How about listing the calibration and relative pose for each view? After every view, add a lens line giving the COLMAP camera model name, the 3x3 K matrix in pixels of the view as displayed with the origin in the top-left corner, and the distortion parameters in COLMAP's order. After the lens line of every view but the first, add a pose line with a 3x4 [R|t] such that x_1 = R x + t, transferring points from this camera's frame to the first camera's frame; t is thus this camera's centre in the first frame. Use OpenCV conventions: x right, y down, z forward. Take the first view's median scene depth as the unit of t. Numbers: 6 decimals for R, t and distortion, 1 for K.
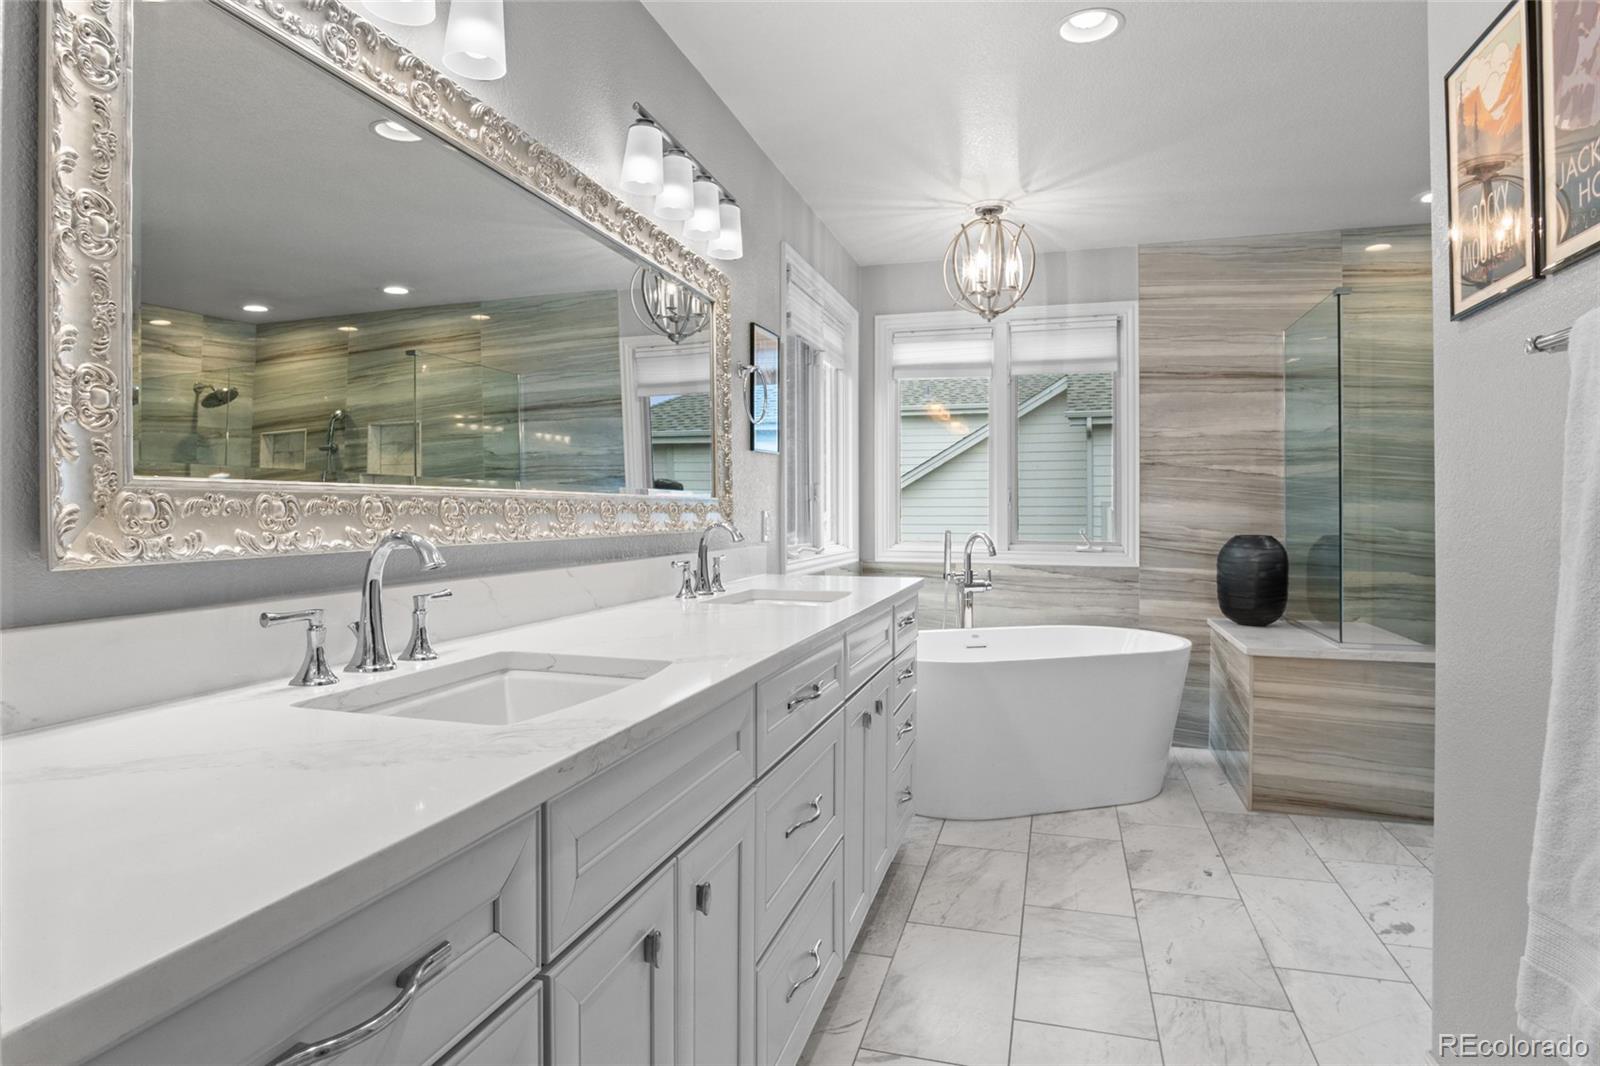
lens RADIAL K [[884.6, 0, 794.6], [0, 884.6, 507.7], [0, 0, 1]] dist [-0.034812, 0.008016]
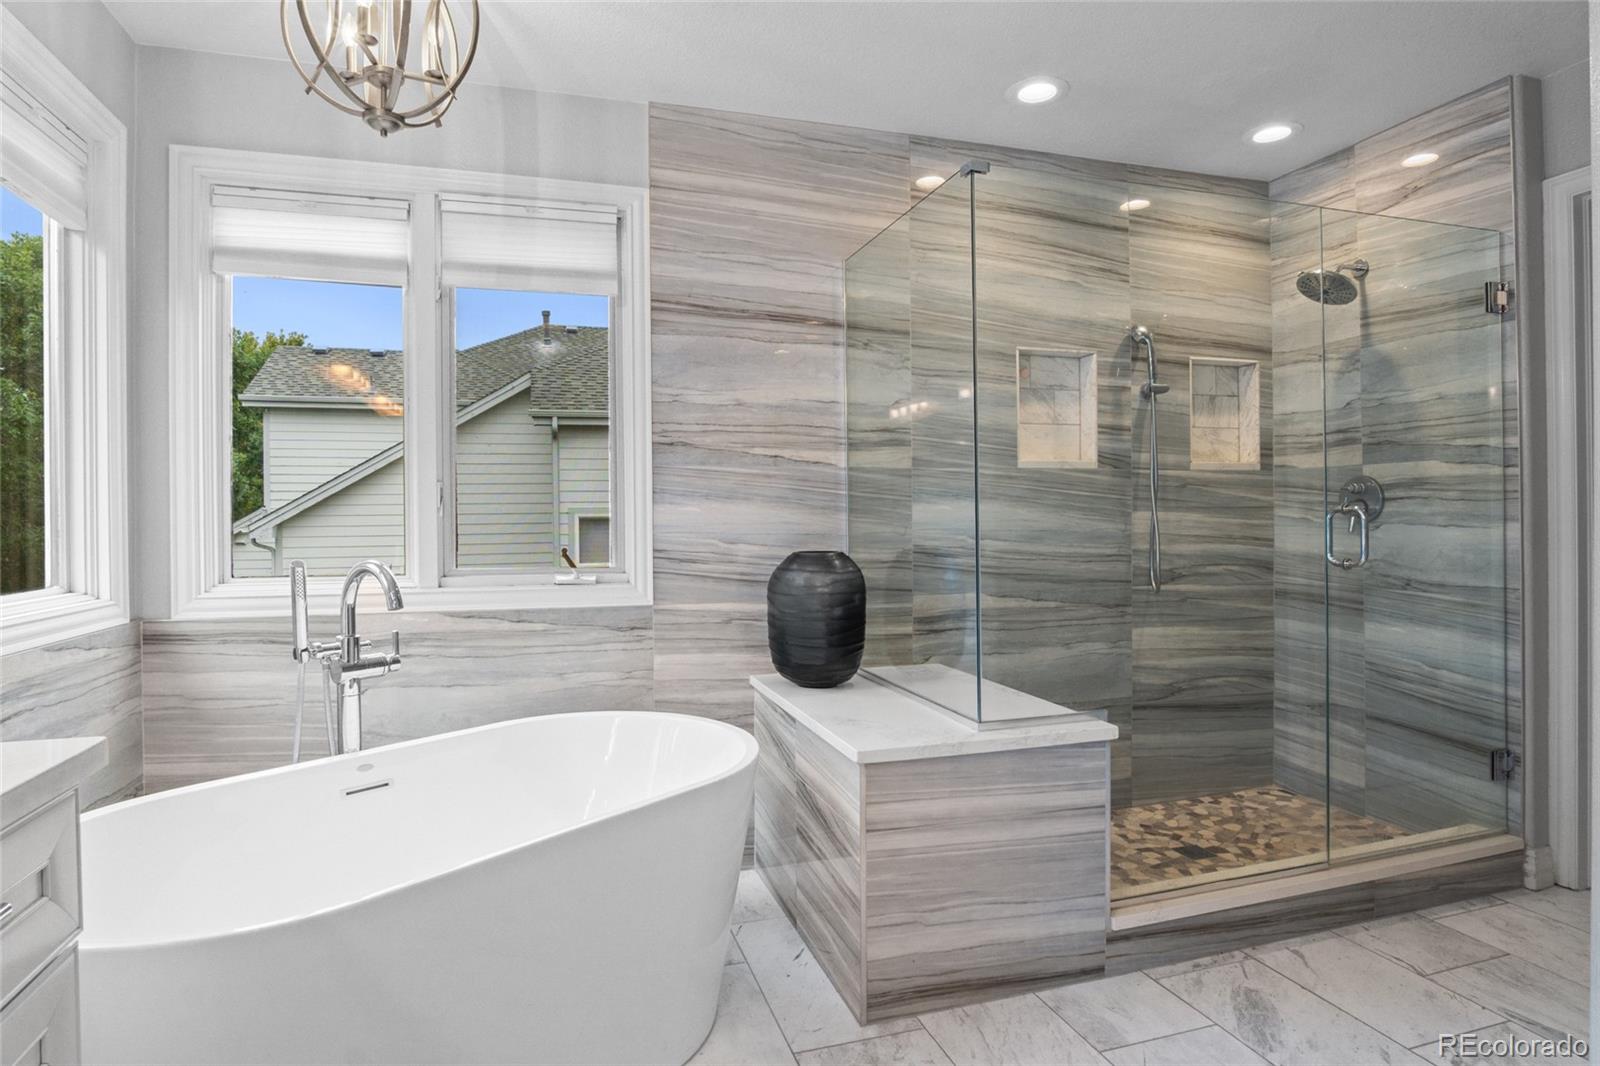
lens RADIAL K [[884.6, 0, 793.3], [0, 884.6, 518.6], [0, 0, 1]] dist [-0.034812, 0.008016]
pose [[0.831314, -0.010493, 0.555704, 0.123156], [0.008288, 0.999945, 0.006481, 0.001402], [-0.555741, -0.000782, 0.831355, 0.418892]]
